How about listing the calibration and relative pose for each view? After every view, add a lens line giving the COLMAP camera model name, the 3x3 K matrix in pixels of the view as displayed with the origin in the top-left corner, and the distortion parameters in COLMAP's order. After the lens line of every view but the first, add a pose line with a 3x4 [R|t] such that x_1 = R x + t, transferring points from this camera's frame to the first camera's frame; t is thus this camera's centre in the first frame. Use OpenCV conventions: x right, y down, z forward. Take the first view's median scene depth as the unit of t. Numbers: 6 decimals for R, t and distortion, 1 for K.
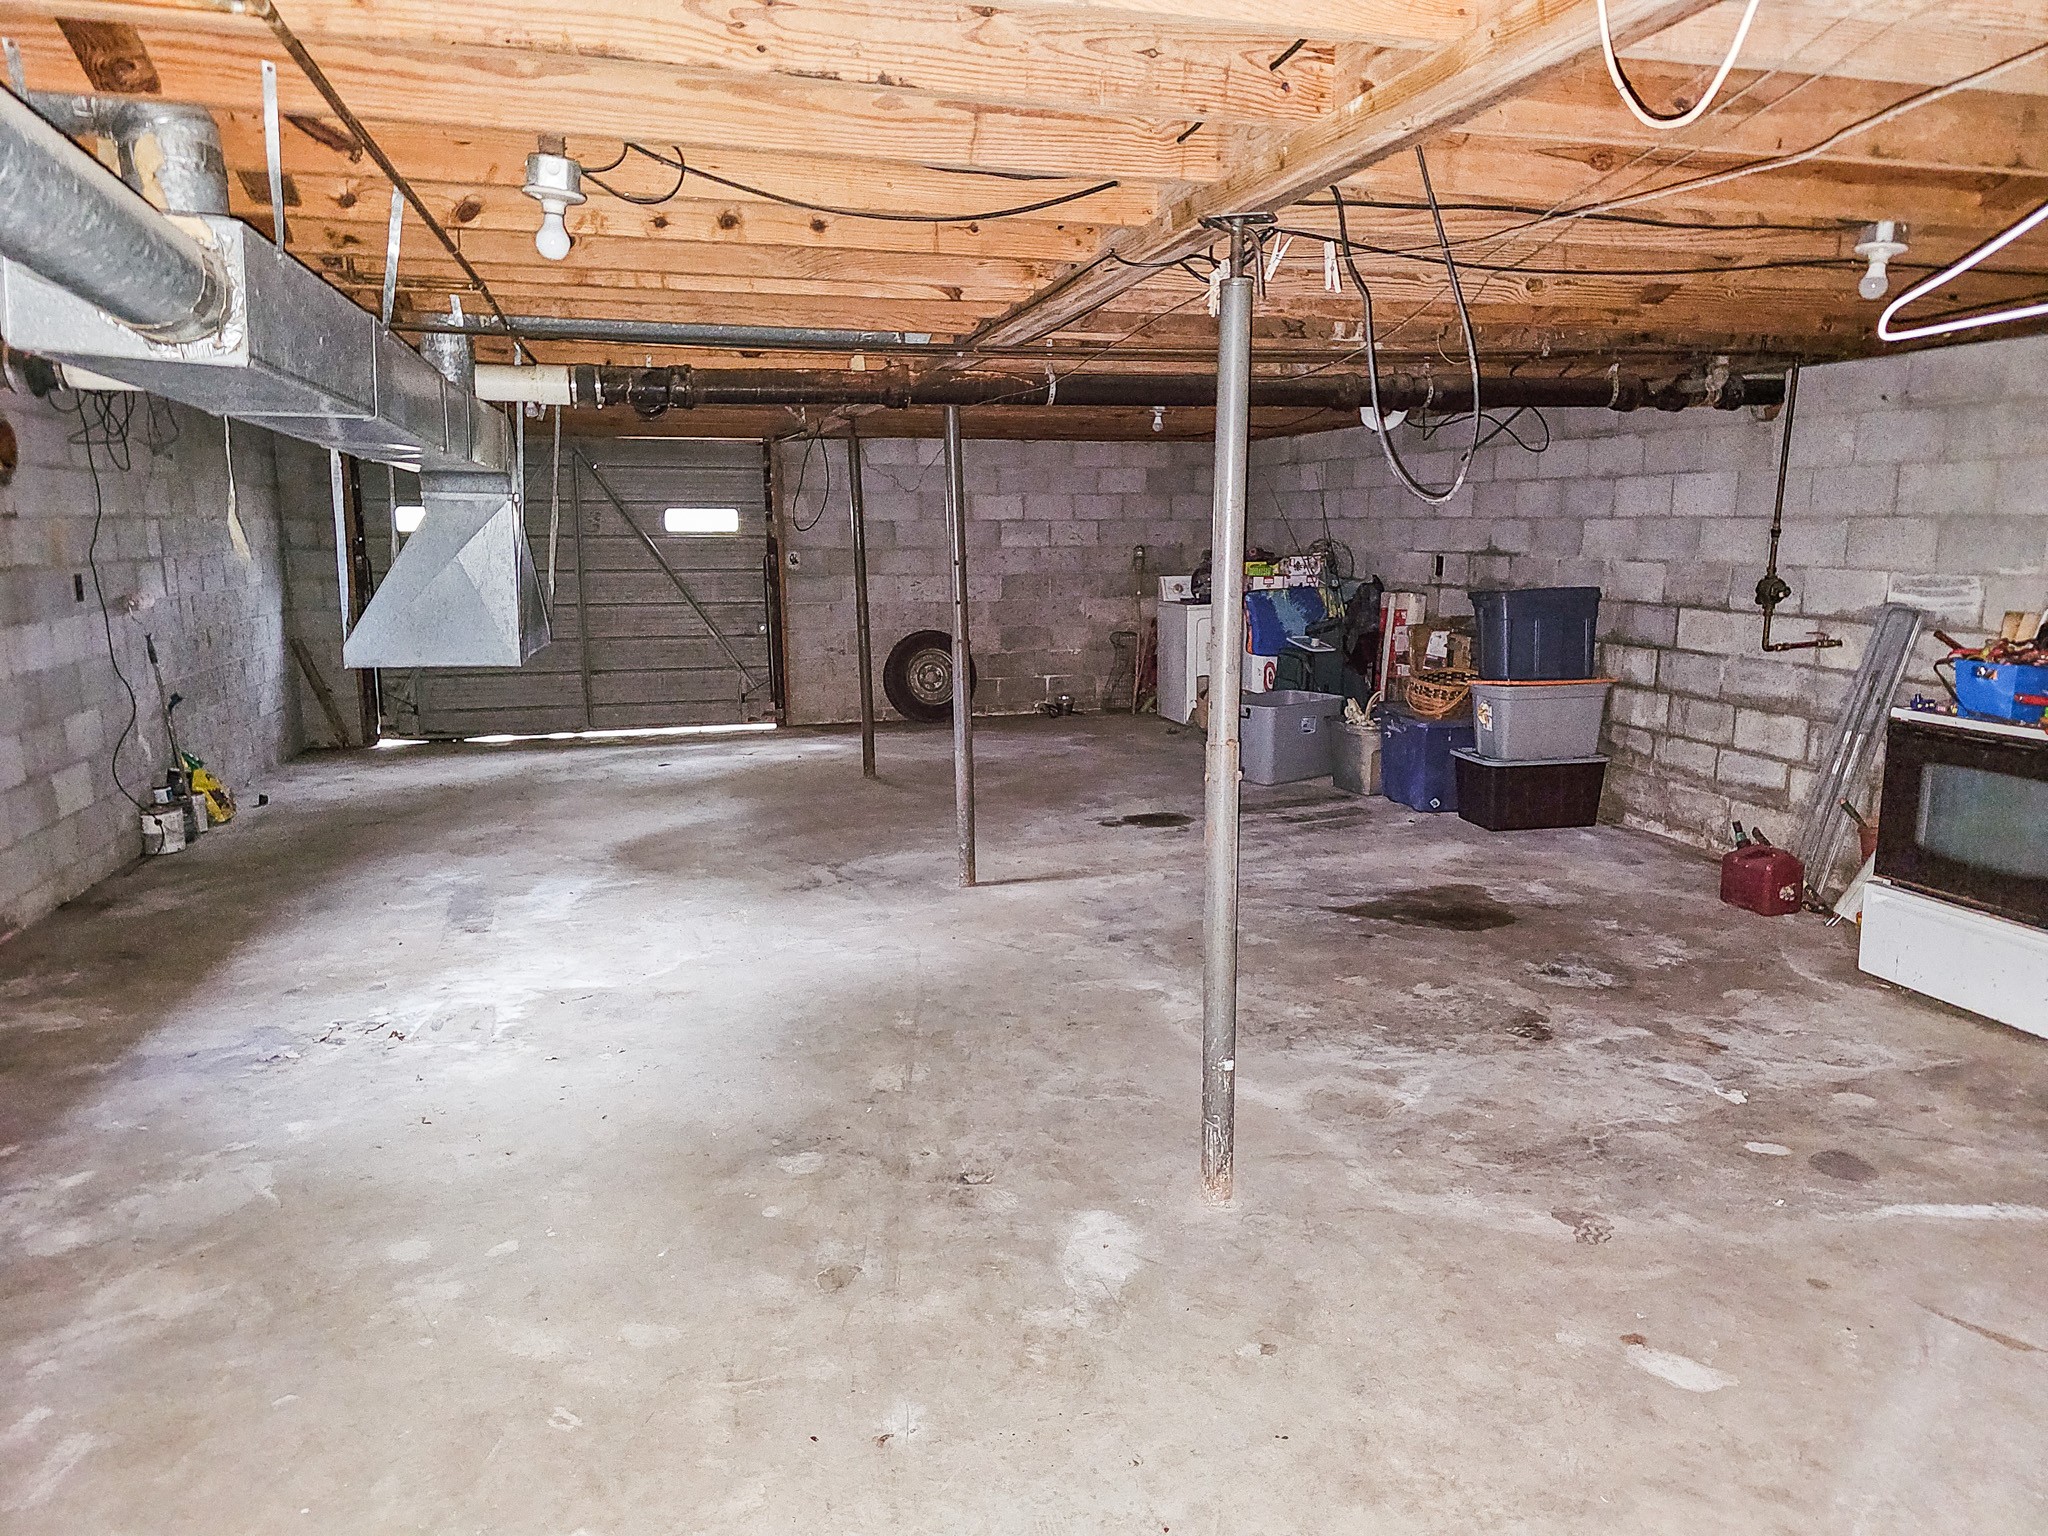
lens RADIAL K [[1338.2, 0, 1026.6], [0, 1338.2, 728.1], [0, 0, 1]] dist [0.080299, -0.079056]
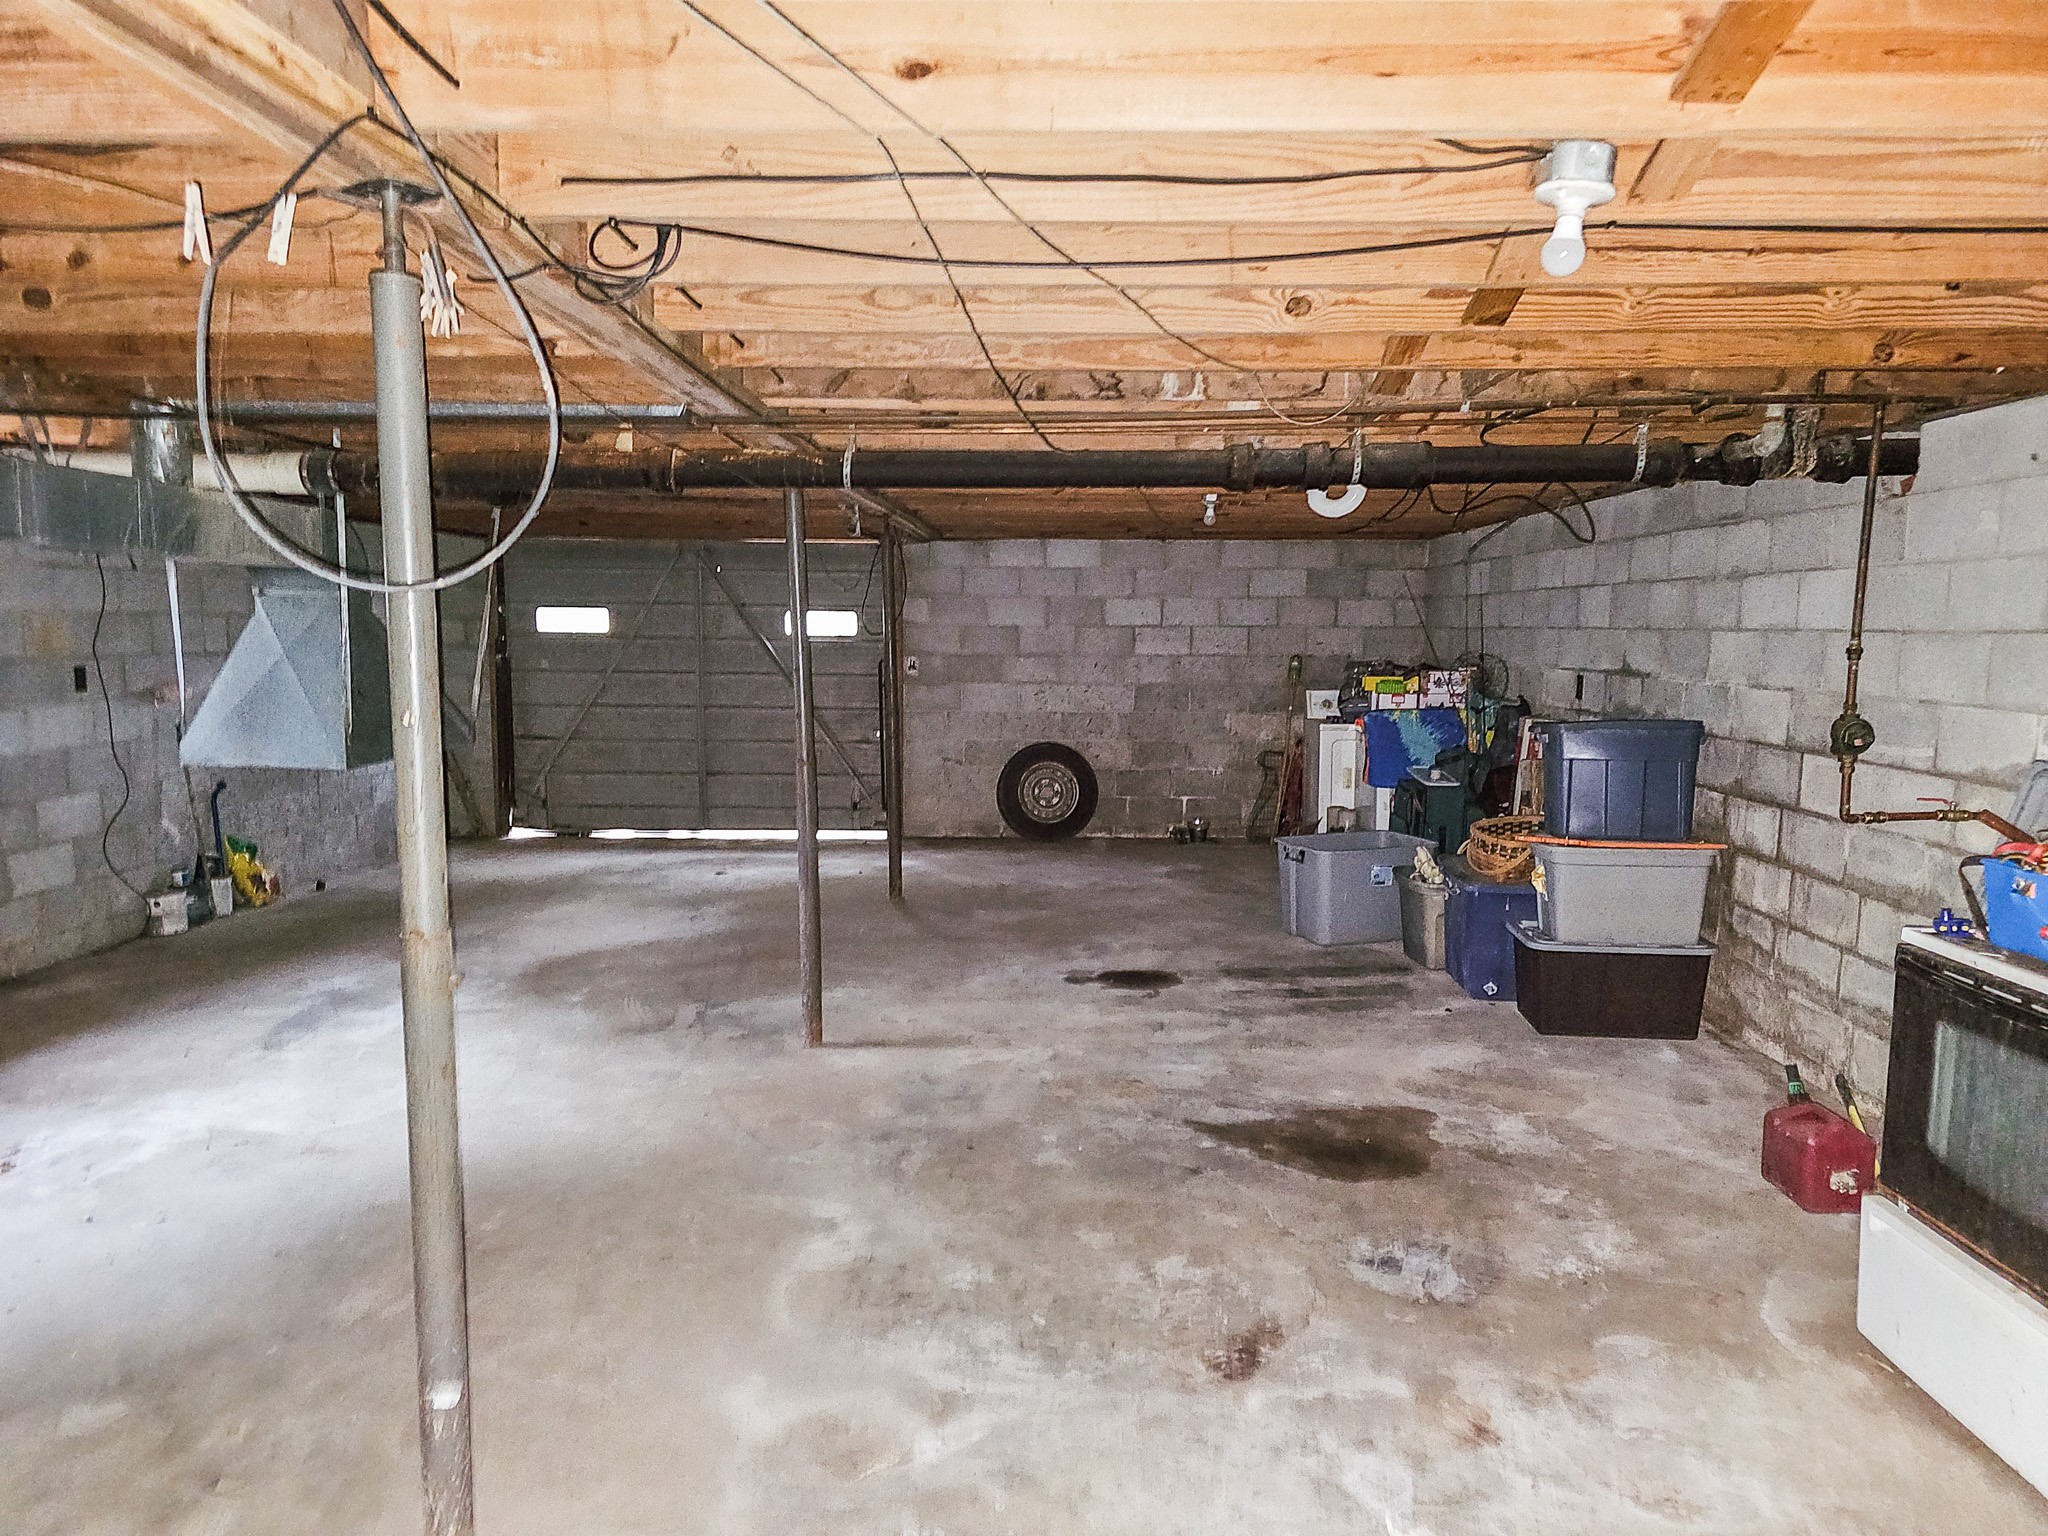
lens RADIAL K [[1333.2, 0, 1024.0], [0, 1333.2, 768.0], [0, 0, 1]] dist [0.060635, -0.050819]
pose [[0.957651, 0.040480, -0.285073, 0.295189], [-0.054068, 0.997738, -0.039954, -0.029713], [0.282811, 0.053676, 0.957673, 0.189624]]
